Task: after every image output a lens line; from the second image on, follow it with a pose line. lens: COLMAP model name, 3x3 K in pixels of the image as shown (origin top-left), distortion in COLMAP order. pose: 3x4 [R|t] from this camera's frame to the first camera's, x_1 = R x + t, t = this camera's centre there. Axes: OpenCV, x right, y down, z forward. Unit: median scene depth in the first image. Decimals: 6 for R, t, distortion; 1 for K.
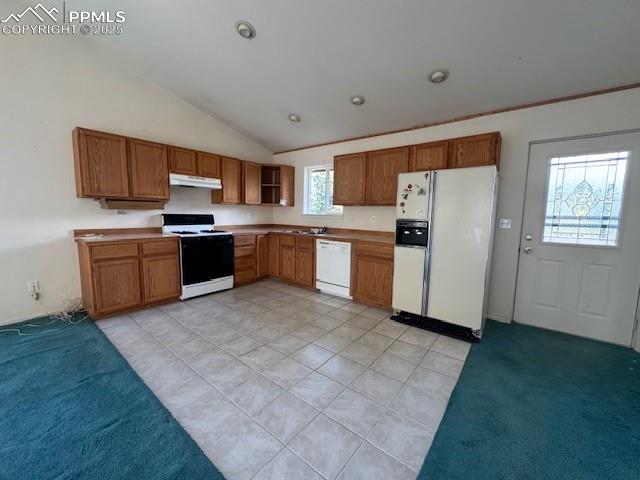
lens RADIAL K [[257.6, 0, 318.7], [0, 257.6, 239.0], [0, 0, 1]] dist [-0.000828, 0.000234]
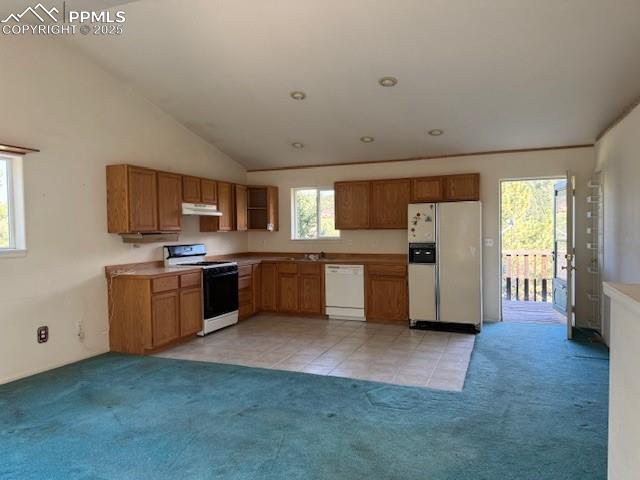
lens RADIAL K [[454.3, 0, 320.1], [0, 454.3, 239.7], [0, 0, 1]] dist [0.110281, 0.000327]
pose [[0.956101, -0.038926, 0.290440, -0.576491], [0.061507, 0.995717, -0.069026, 0.027895], [-0.286509, 0.083860, 0.954400, -0.736936]]
